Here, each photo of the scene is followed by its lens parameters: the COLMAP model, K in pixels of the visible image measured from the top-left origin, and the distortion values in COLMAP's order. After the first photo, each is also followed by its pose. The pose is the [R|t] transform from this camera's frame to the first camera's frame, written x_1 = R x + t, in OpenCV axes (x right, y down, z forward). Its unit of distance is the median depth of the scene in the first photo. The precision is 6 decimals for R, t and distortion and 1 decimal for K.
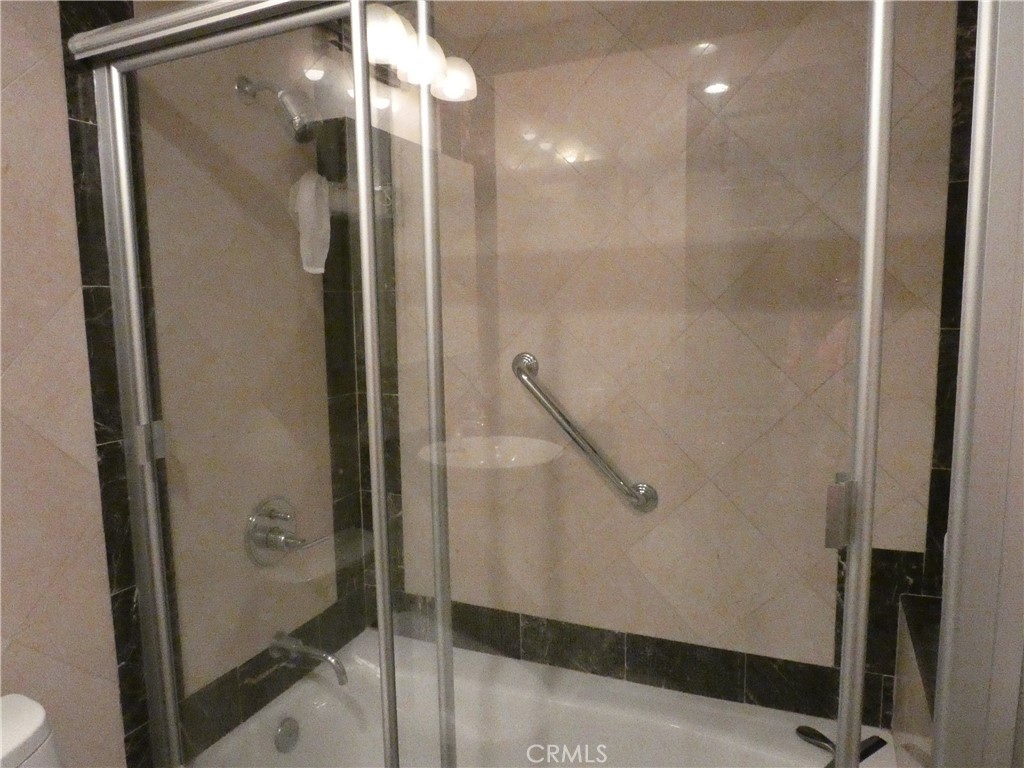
lens RADIAL K [[665.2, 0, 509.7], [0, 665.2, 388.8], [0, 0, 1]] dist [-0.018948, 0.002036]
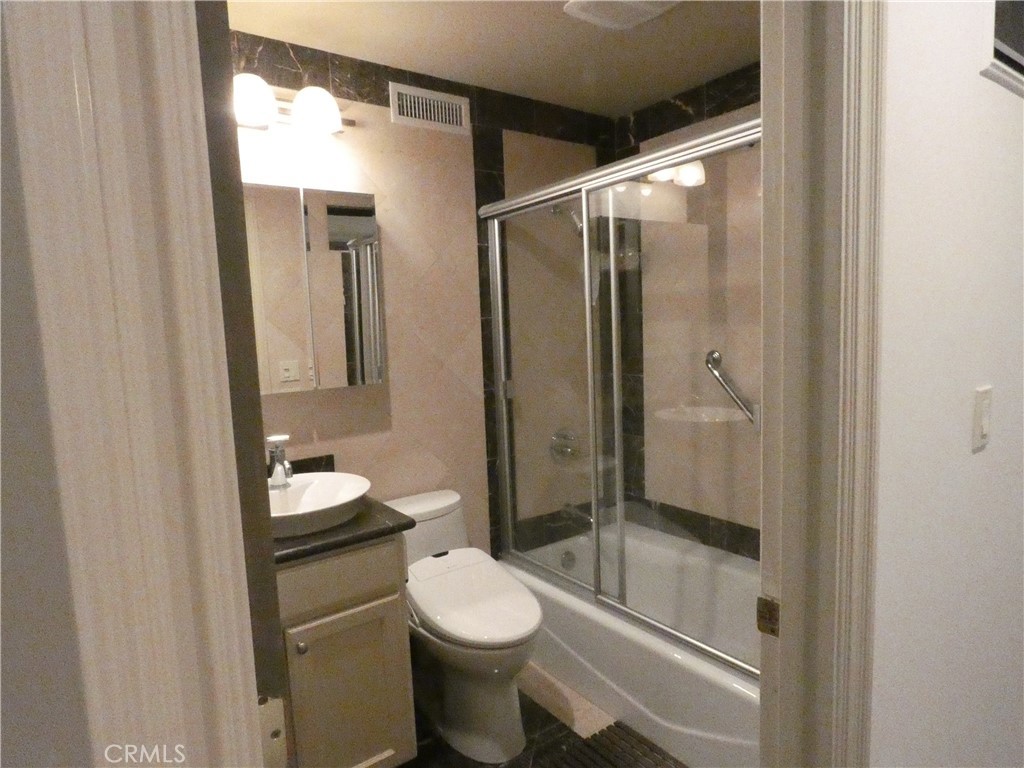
lens RADIAL K [[612.6, 0, 512.2], [0, 612.6, 384.4], [0, 0, 1]] dist [-0.003293, -0.000111]
pose [[0.862814, 0.031536, -0.504537, 0.459234], [-0.035659, 0.999363, 0.001483, 0.057867], [0.504262, 0.016712, 0.863389, -0.676874]]
